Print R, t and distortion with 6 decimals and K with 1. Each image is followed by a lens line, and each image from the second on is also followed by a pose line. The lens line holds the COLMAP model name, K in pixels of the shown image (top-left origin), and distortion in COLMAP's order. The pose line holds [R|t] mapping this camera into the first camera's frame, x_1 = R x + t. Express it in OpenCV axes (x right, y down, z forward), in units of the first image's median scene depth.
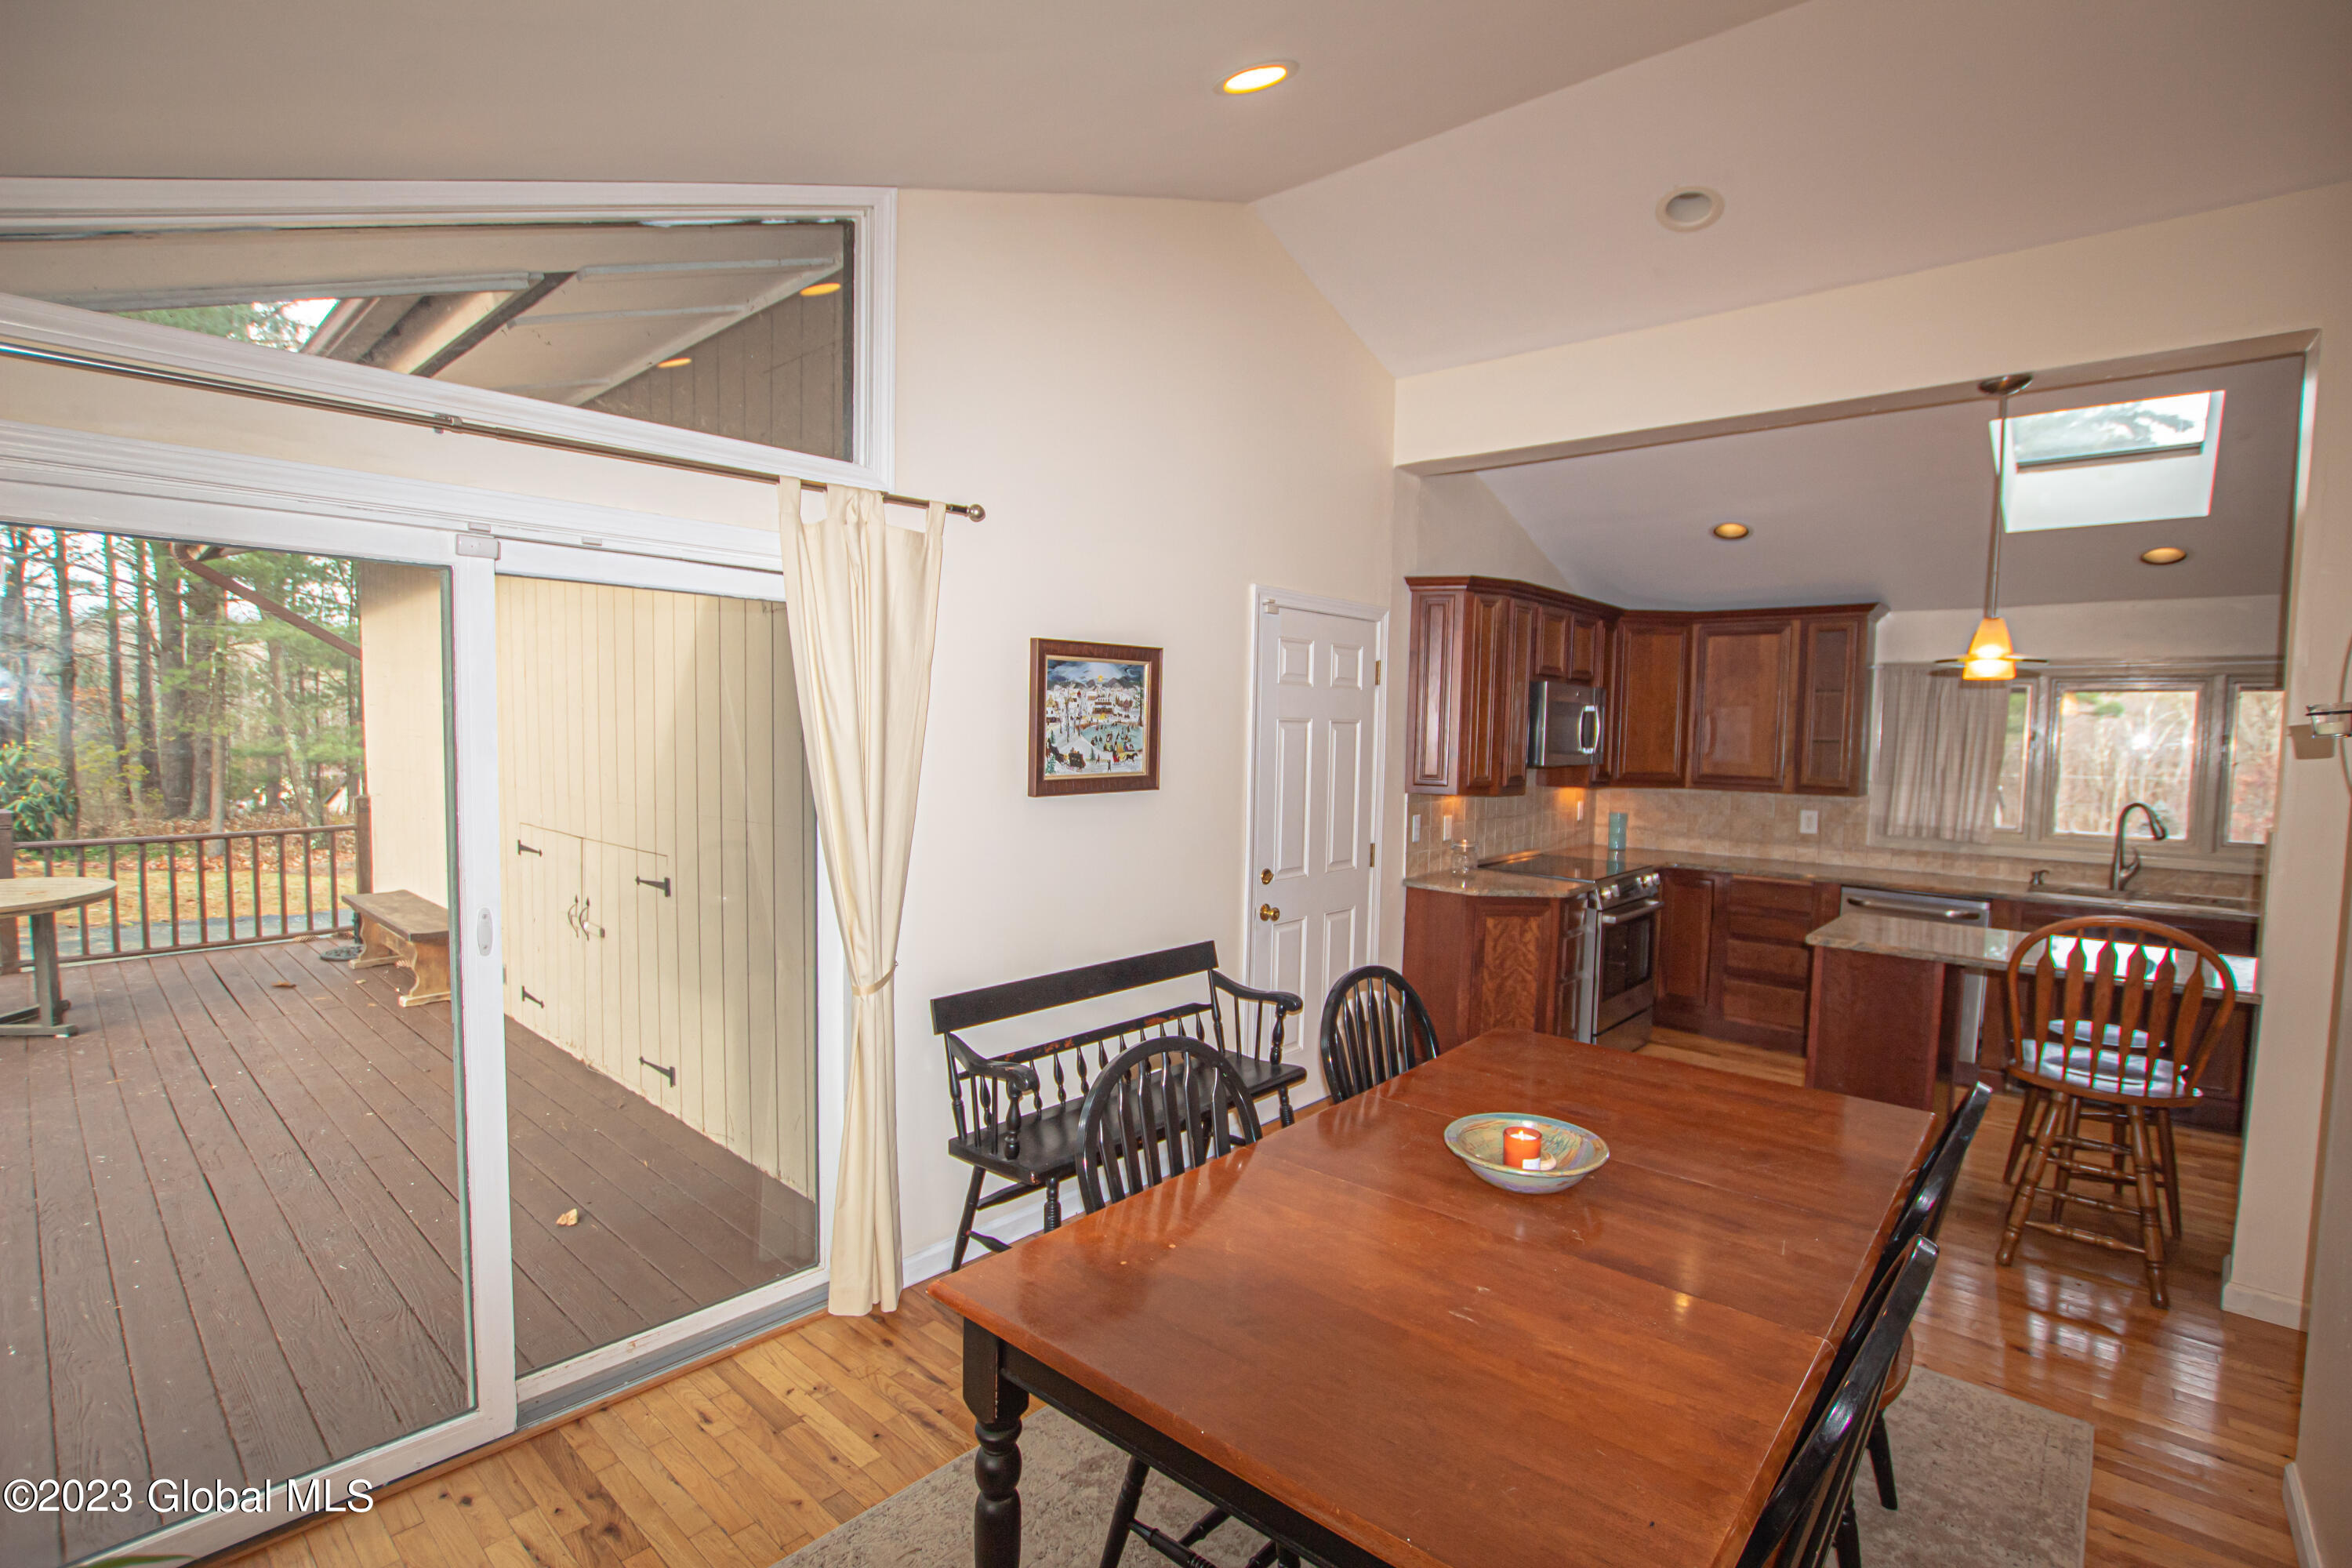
lens RADIAL K [[1085.2, 0, 1174.5], [0, 1085.2, 799.7], [0, 0, 1]] dist [-0.037019, 0.008293]
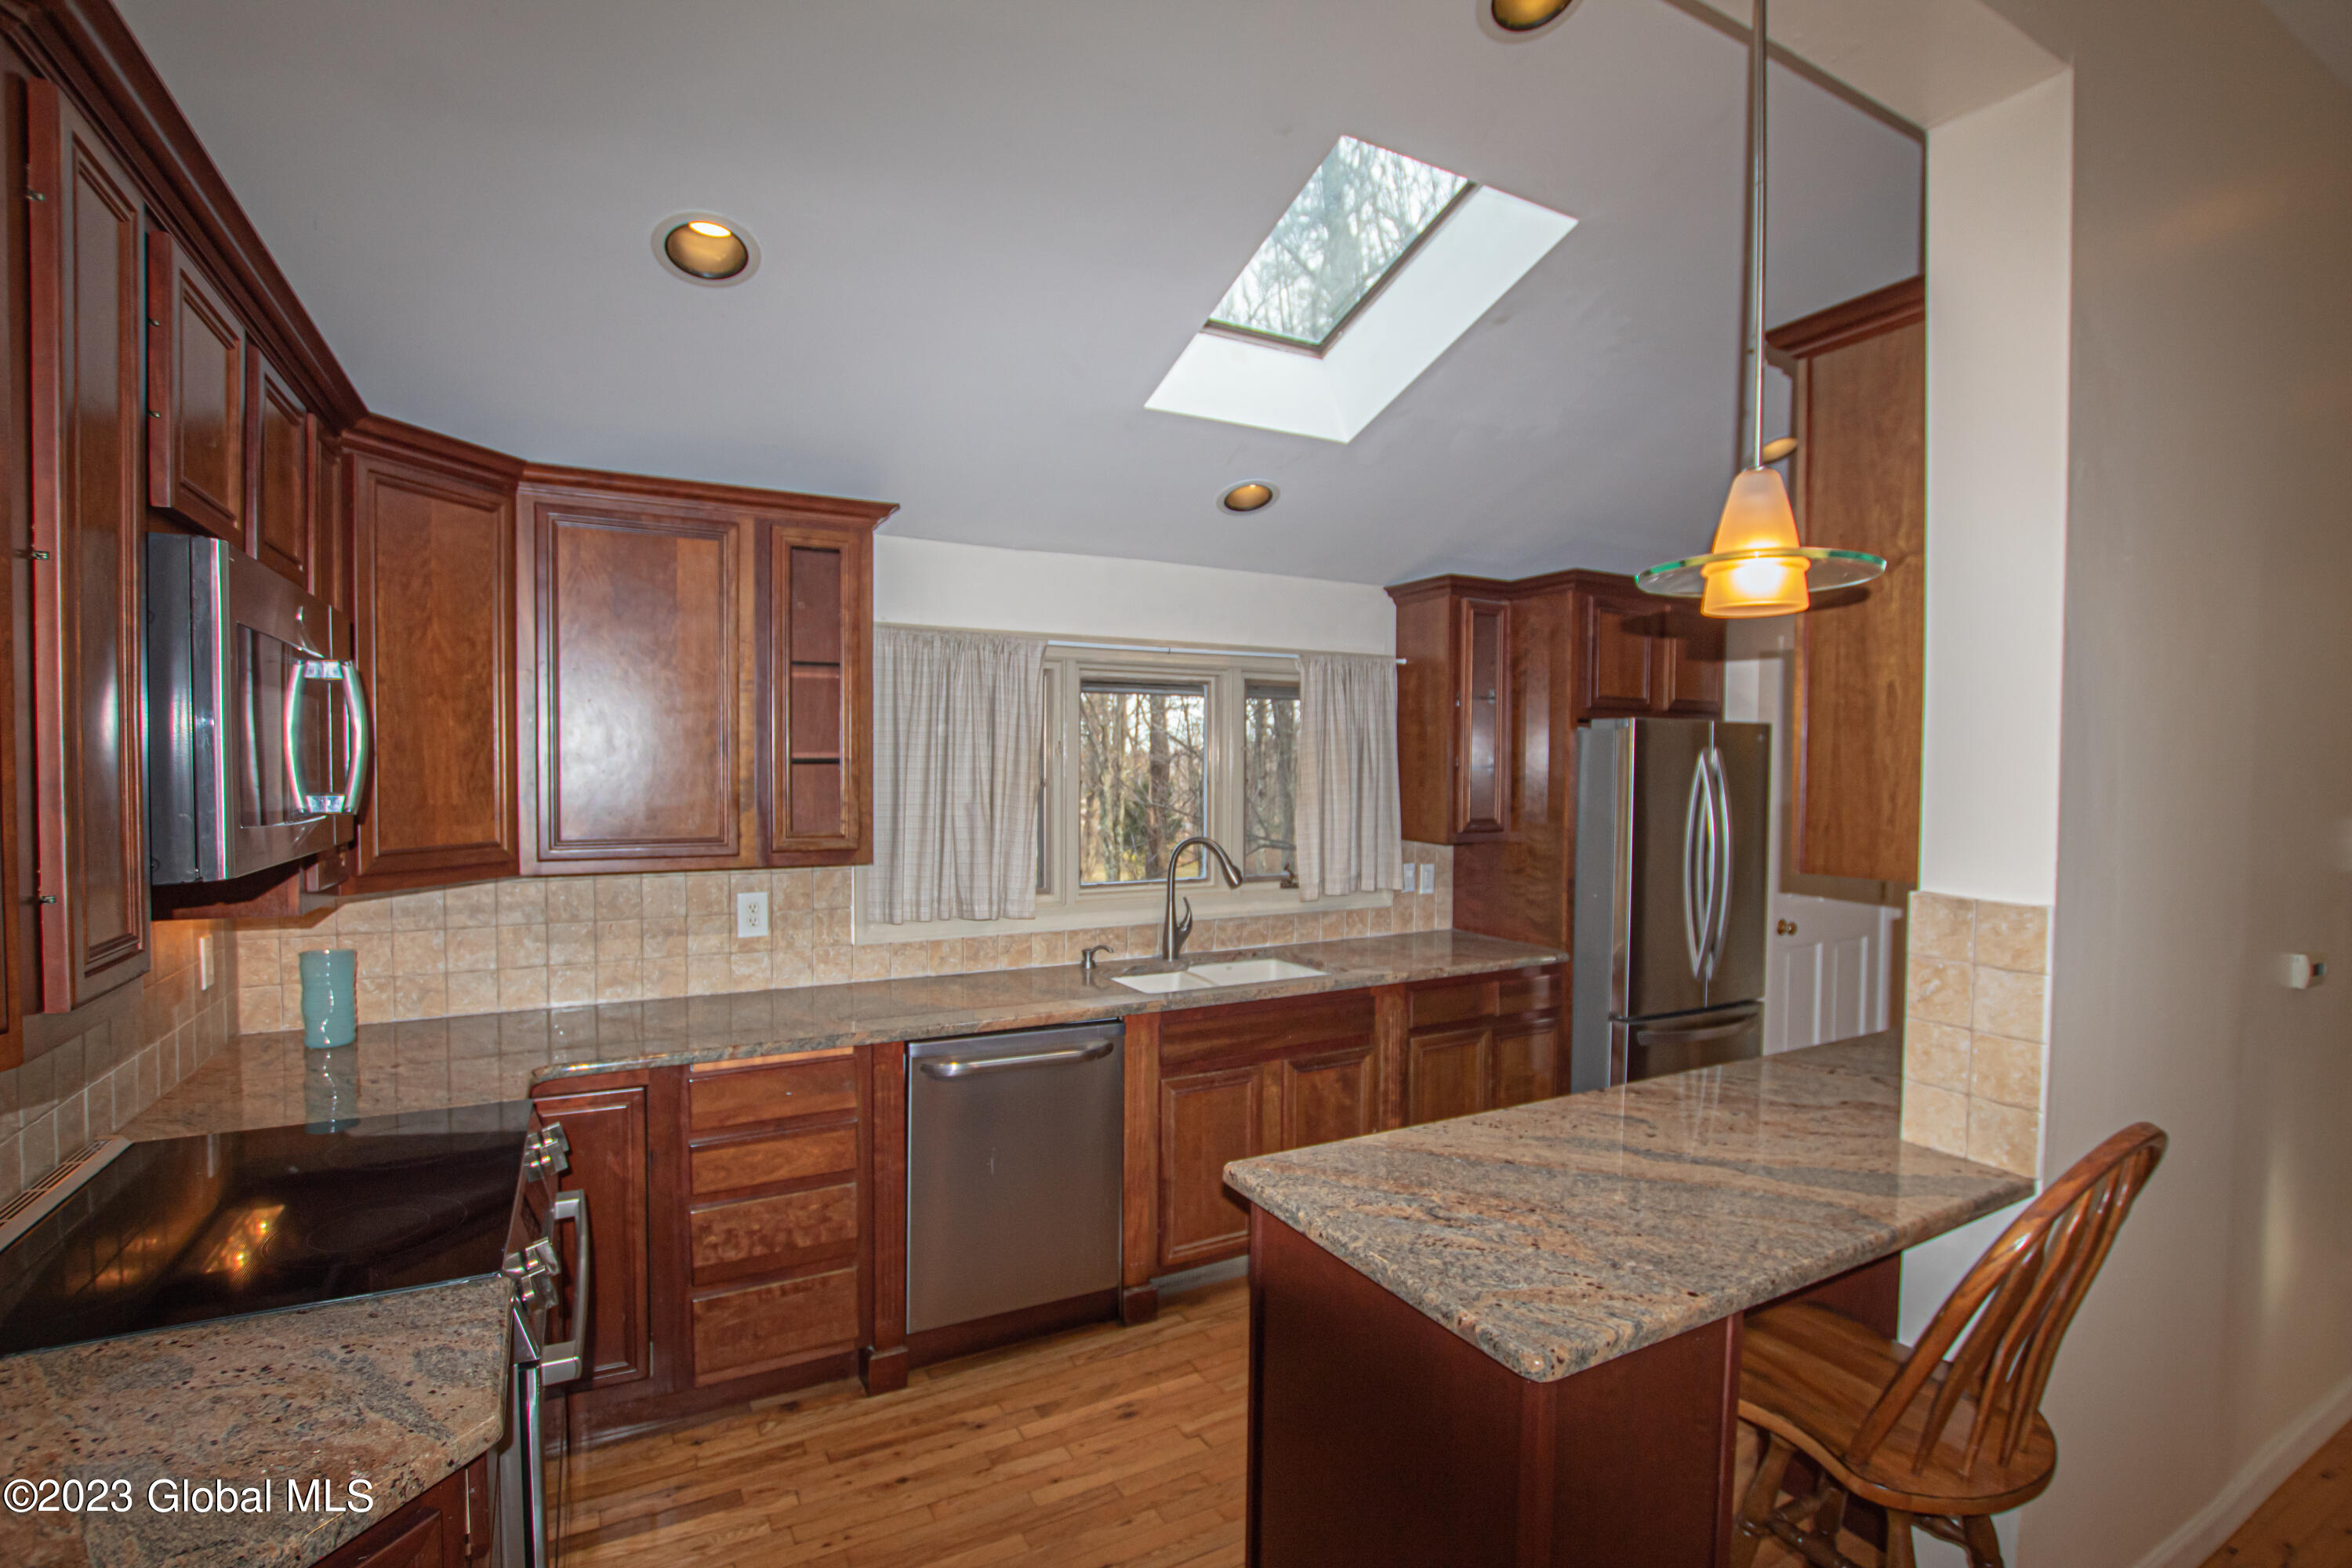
lens RADIAL K [[1078.2, 0, 1185.7], [0, 1078.2, 797.9], [0, 0, 1]] dist [-0.028783, -0.000257]
pose [[0.315663, -0.045745, 0.947768, 0.204361], [0.063445, 0.997619, 0.027020, -0.047760], [-0.946748, 0.051602, 0.317814, 0.798727]]
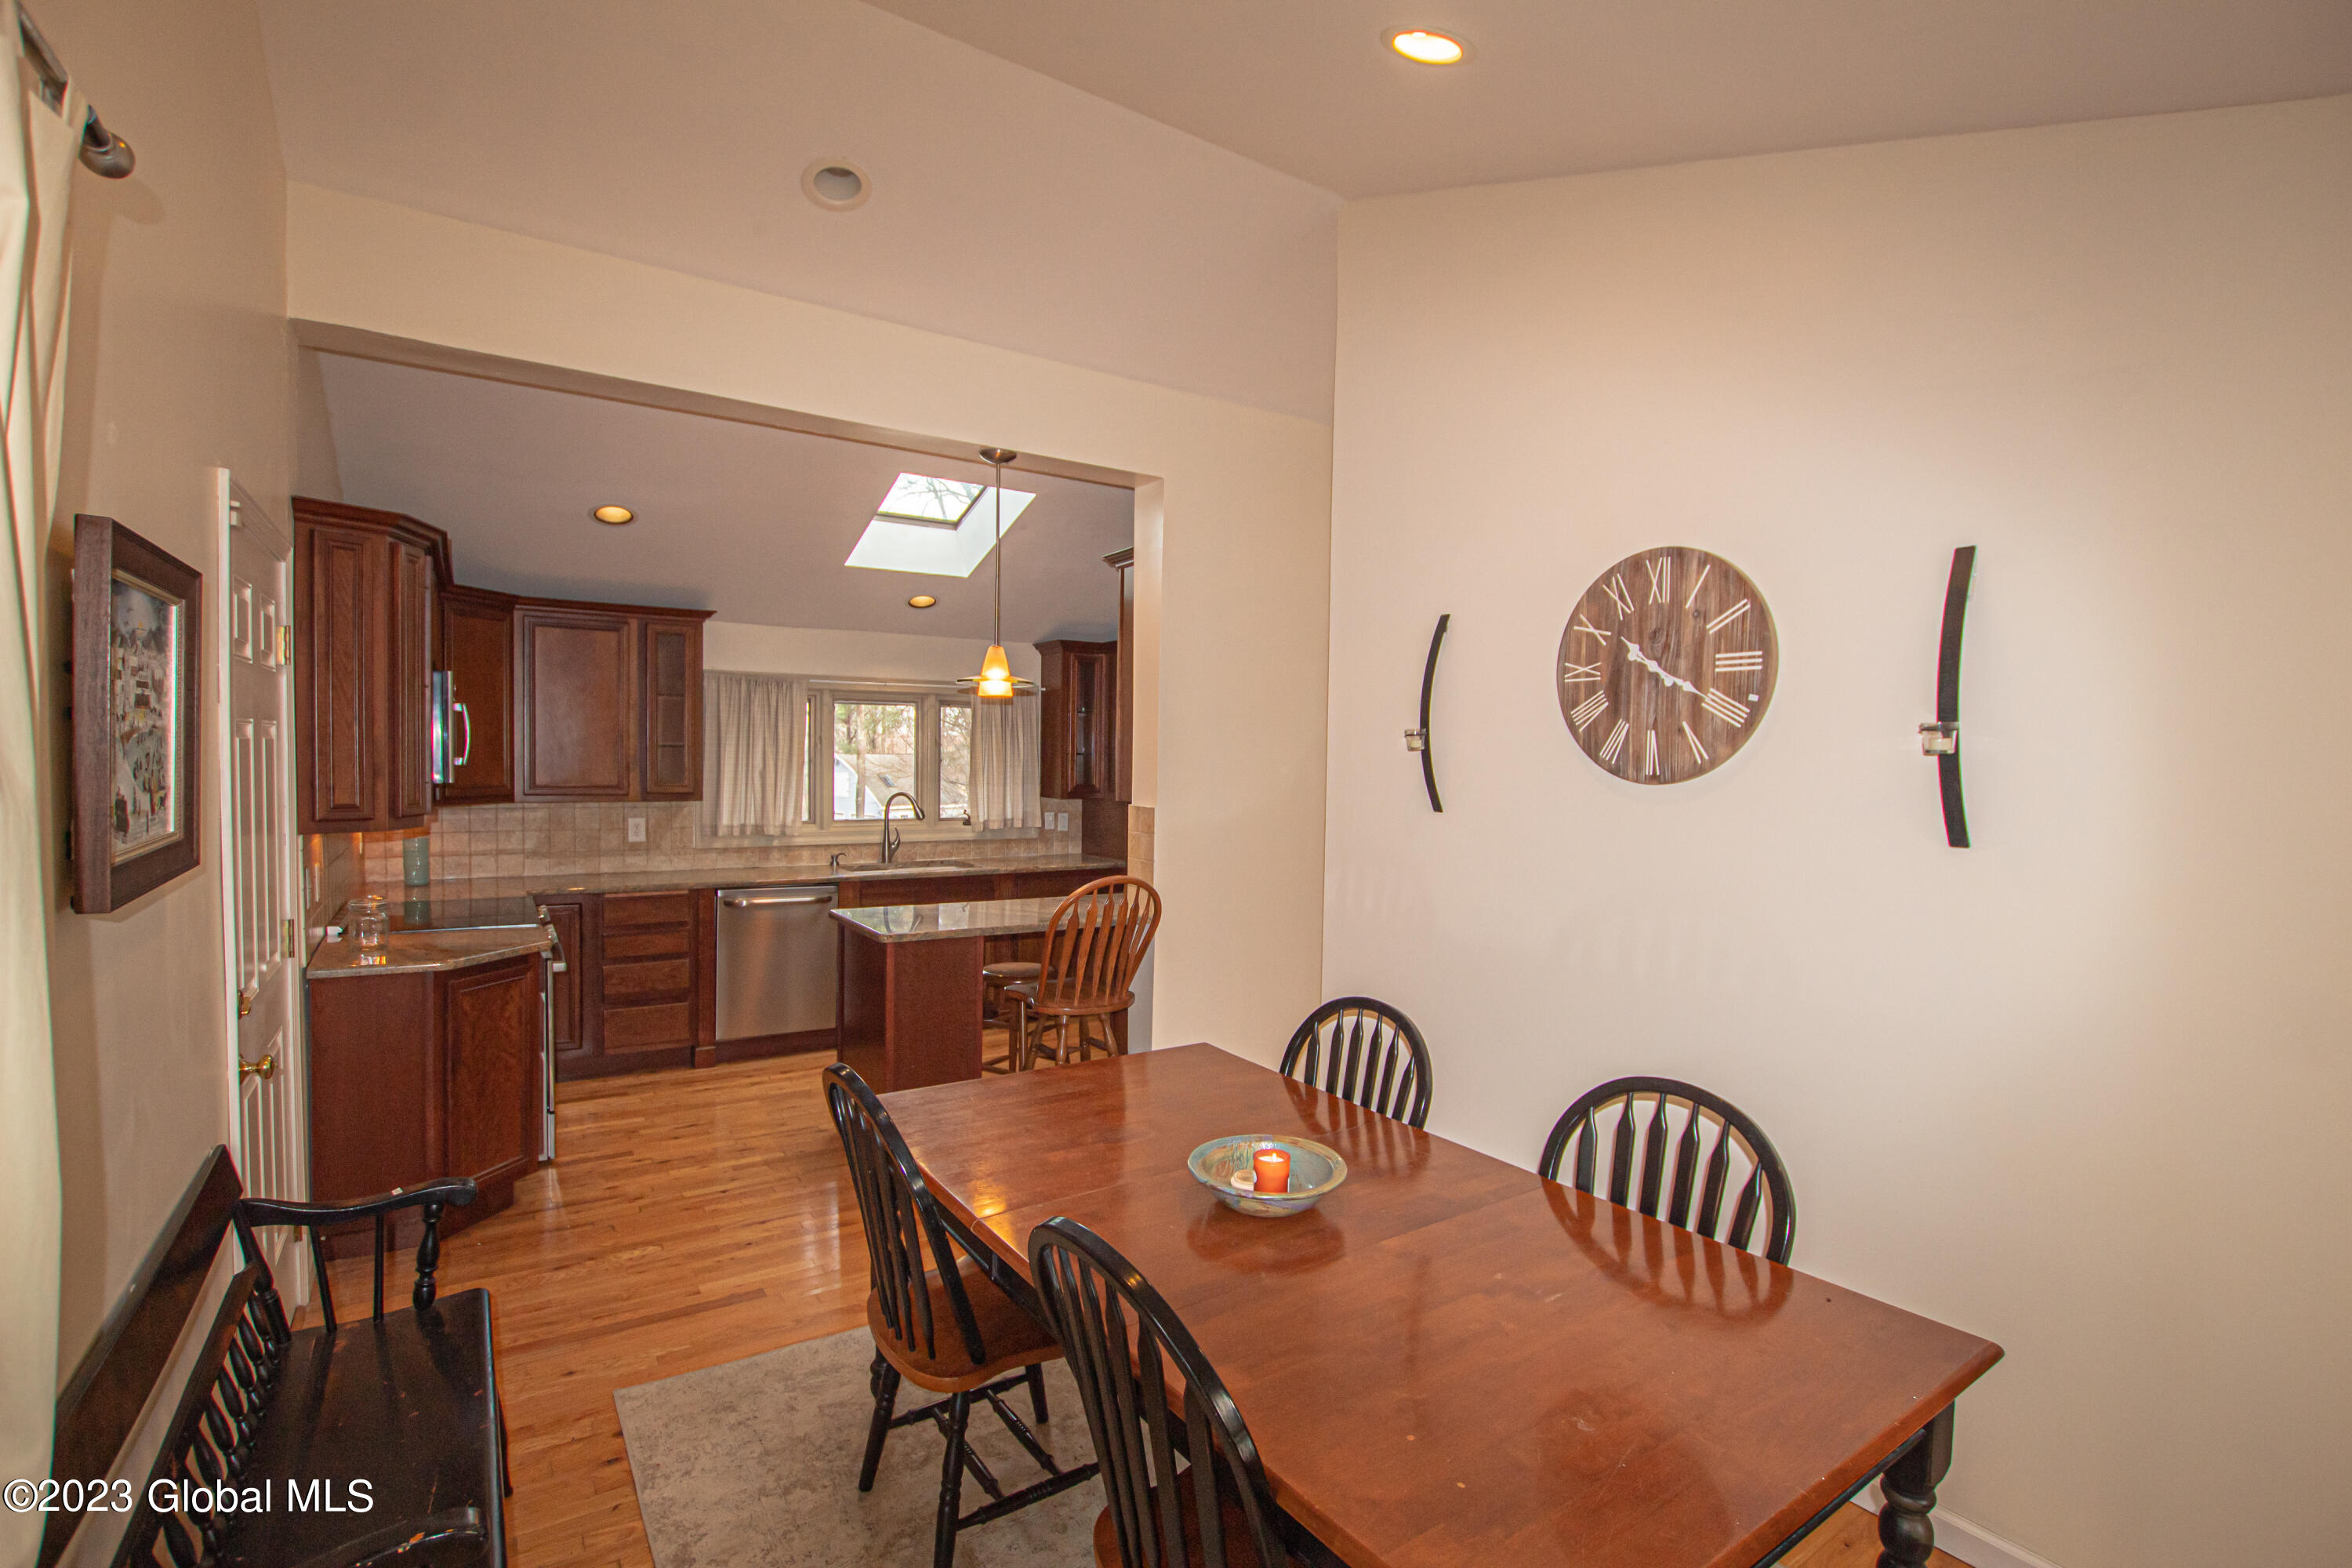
lens RADIAL K [[1085.2, 0, 1174.5], [0, 1085.2, 799.7], [0, 0, 1]] dist [-0.037019, 0.008293]
pose [[0.247083, -0.054460, 0.967463, -0.284843], [0.052645, 0.997699, 0.042717, -0.028268], [-0.967563, 0.040378, 0.249382, 0.368962]]
